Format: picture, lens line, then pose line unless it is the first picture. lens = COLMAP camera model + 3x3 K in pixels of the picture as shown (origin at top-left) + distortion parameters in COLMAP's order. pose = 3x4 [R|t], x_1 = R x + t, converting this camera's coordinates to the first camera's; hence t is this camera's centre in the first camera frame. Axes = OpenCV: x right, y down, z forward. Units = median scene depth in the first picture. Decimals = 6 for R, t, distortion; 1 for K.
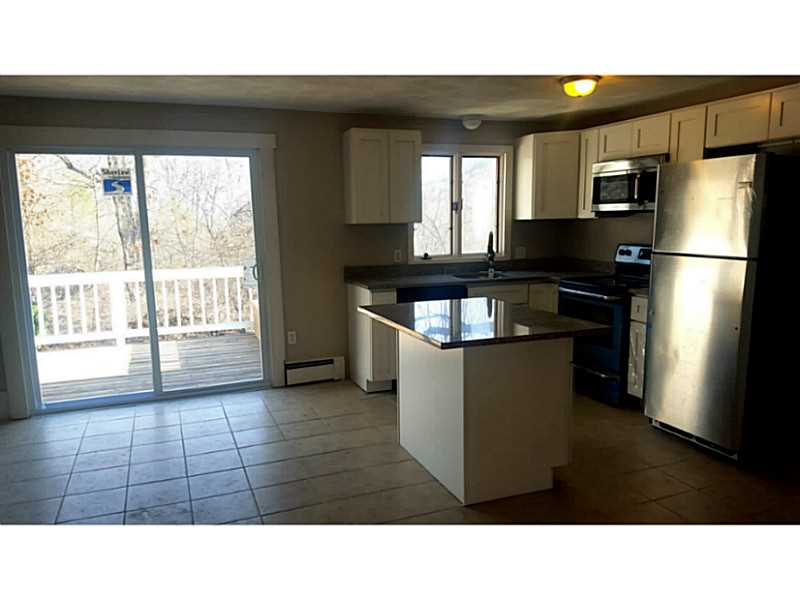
lens RADIAL K [[591.3, 0, 392.9], [0, 591.3, 311.5], [0, 0, 1]] dist [0.124637, -0.196028]
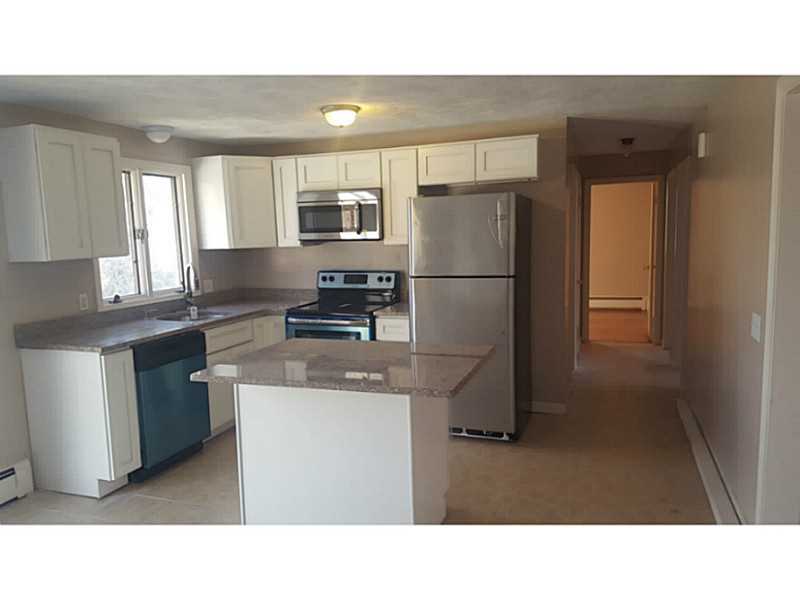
lens RADIAL K [[591.3, 0, 392.9], [0, 591.3, 311.5], [0, 0, 1]] dist [0.124637, -0.196028]
pose [[0.648623, -0.109016, 0.753262, -0.310689], [0.138692, 0.990048, 0.023859, -0.048221], [-0.748367, 0.088995, 0.657287, 0.230861]]
